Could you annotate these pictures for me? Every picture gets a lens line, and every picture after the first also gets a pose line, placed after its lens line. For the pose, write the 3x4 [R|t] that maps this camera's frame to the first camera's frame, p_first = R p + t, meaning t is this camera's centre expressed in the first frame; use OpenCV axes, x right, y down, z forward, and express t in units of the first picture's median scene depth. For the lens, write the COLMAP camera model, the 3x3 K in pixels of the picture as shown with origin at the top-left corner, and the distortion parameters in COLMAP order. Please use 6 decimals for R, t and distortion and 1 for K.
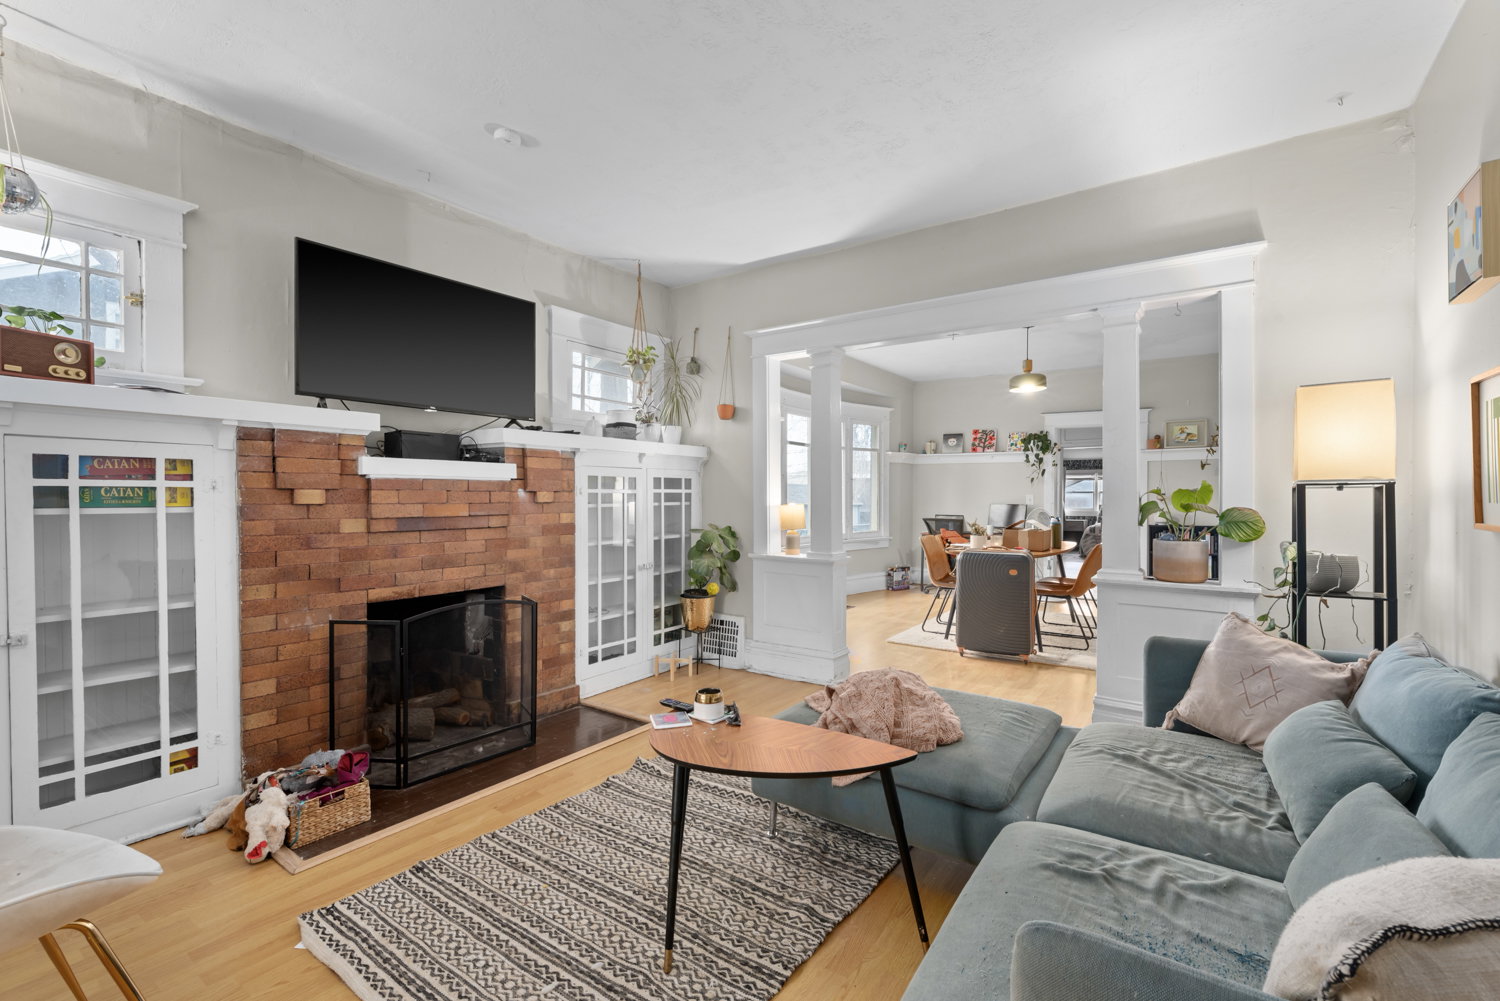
lens RADIAL K [[649.8, 0, 752.0], [0, 649.8, 494.1], [0, 0, 1]] dist [0.001493, 0.000362]
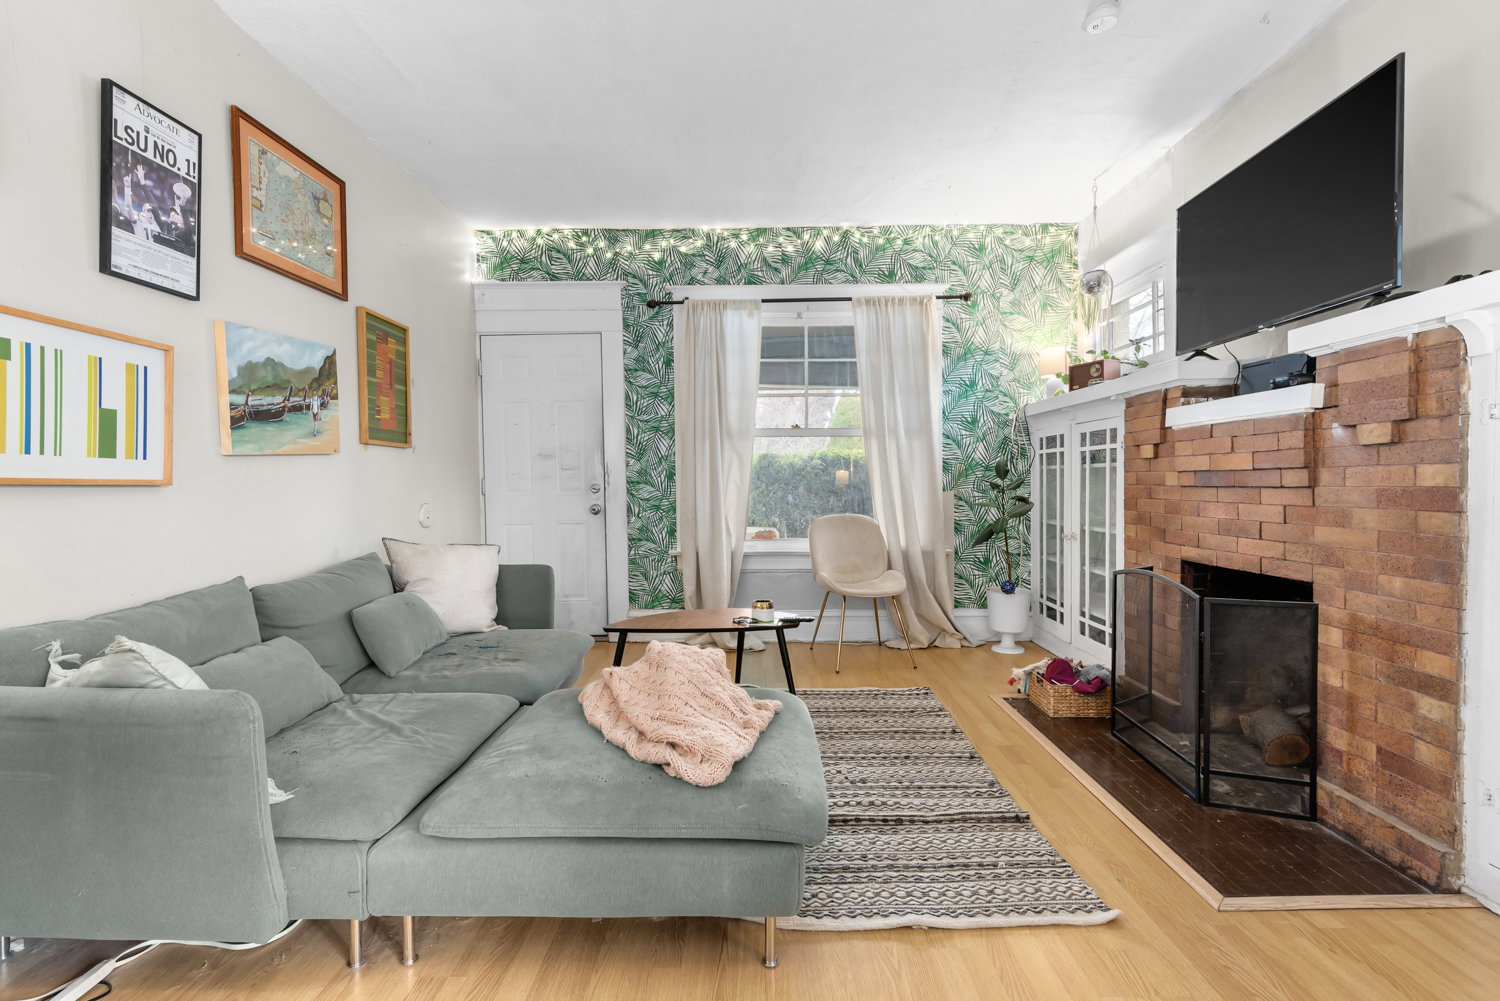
lens RADIAL K [[680.5, 0, 748.9], [0, 680.5, 496.3], [0, 0, 1]] dist [0.002526, 0.000018]
pose [[-0.823241, 0.018942, -0.567377, 0.427822], [0.011345, 0.999793, 0.016918, 0.042244], [0.567579, 0.007491, -0.823285, 1.242783]]
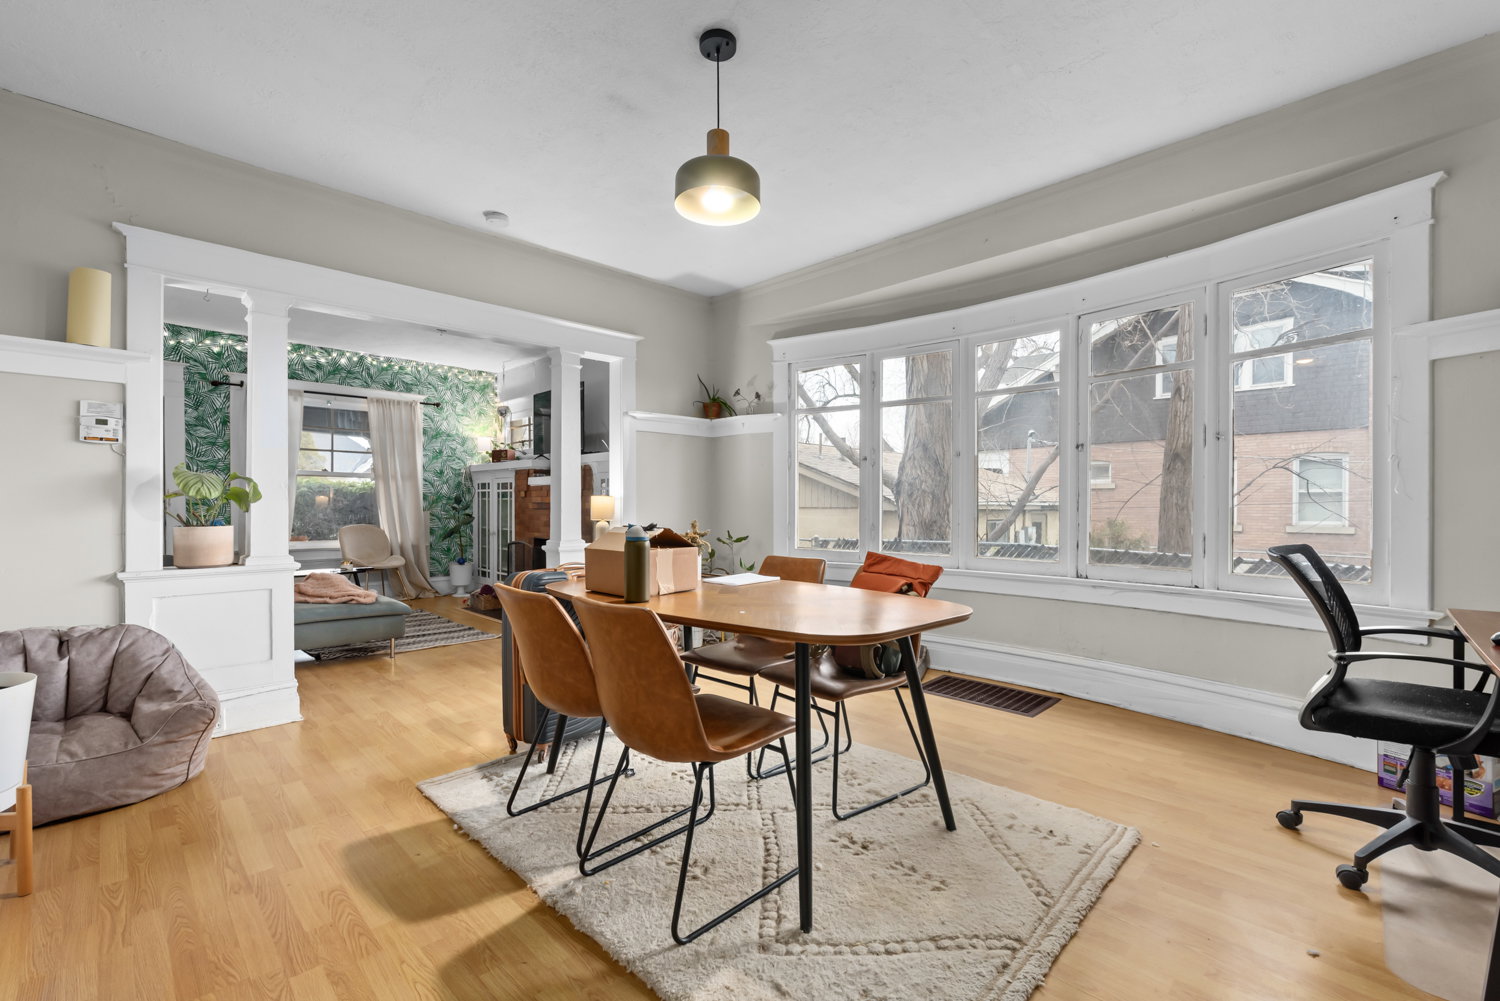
lens RADIAL K [[649.8, 0, 751.5], [0, 649.8, 514.6], [0, 0, 1]] dist [0.001493, 0.000362]
pose [[-0.166002, 0.013341, -0.986035, 1.381765], [0.000980, 0.999910, 0.013364, 0.042406], [0.986125, 0.001252, -0.166000, 1.851110]]
